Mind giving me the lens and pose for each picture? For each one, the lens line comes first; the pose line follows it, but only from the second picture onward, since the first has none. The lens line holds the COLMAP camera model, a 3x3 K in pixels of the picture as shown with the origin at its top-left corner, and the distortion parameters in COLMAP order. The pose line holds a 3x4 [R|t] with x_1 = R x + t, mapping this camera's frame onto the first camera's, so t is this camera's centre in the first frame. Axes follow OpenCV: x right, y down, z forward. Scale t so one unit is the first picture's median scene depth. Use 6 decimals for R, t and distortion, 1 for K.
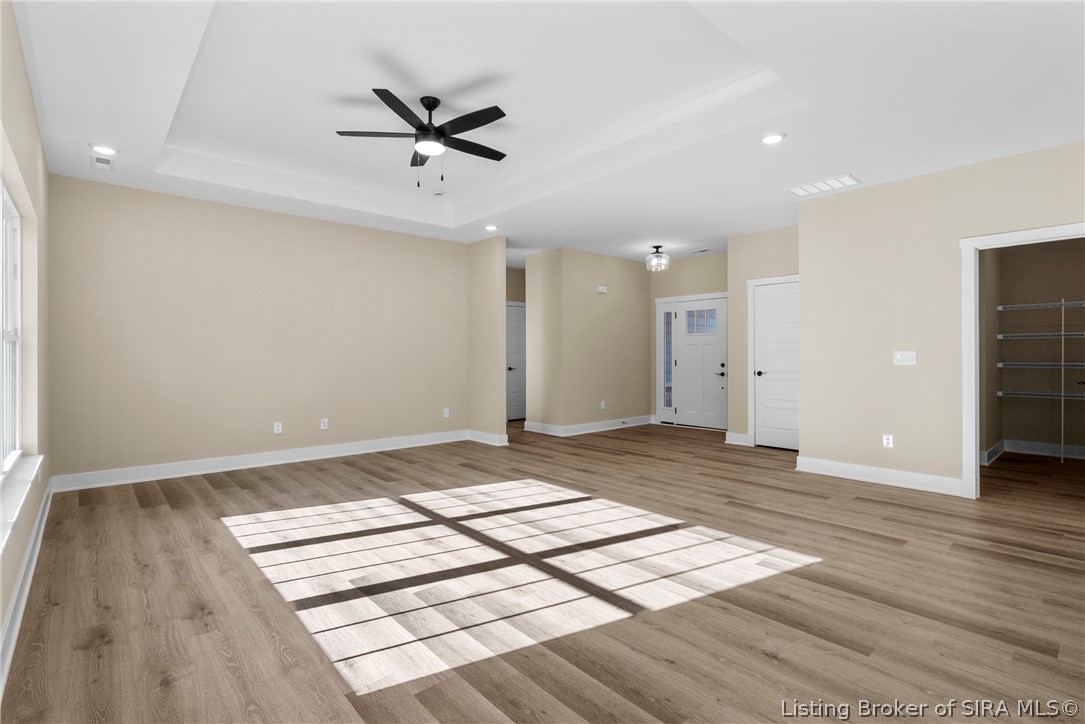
lens RADIAL K [[513.4, 0, 544.2], [0, 513.4, 358.2], [0, 0, 1]] dist [-0.006496, -0.000077]
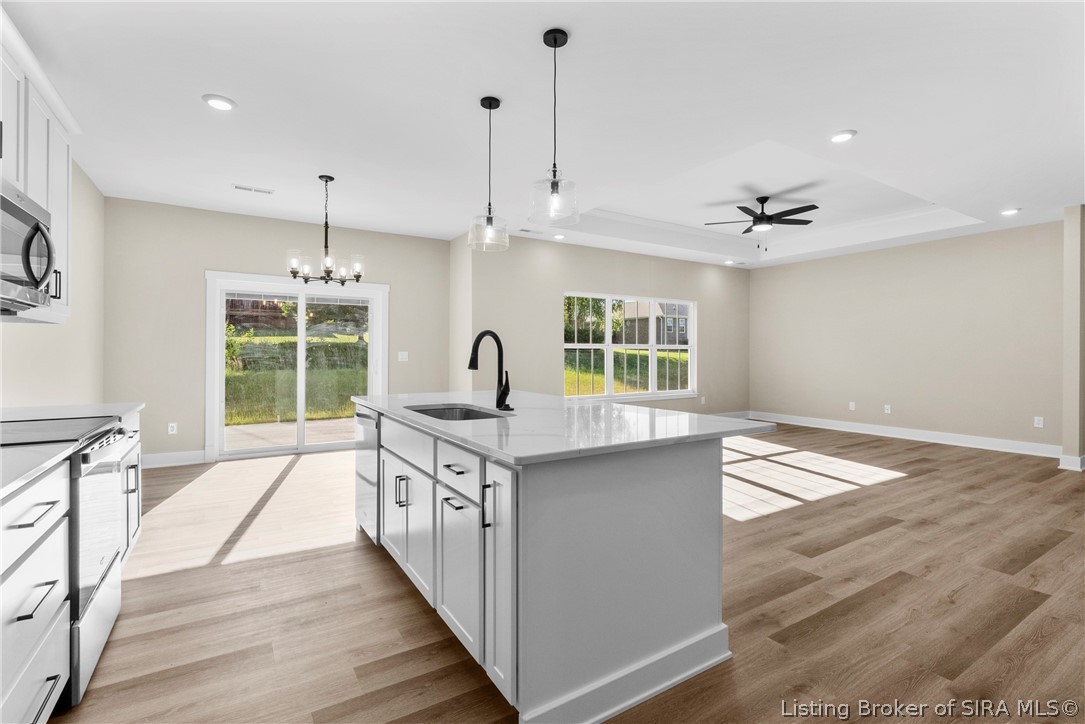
lens RADIAL K [[504.2, 0, 544.5], [0, 504.2, 355.4], [0, 0, 1]] dist [-0.004828, 0.000494]
pose [[-0.164647, 0.005634, -0.986336, 1.194769], [-0.007654, 0.999946, 0.006990, -0.008804], [0.986323, 0.008700, -0.164595, 0.472780]]
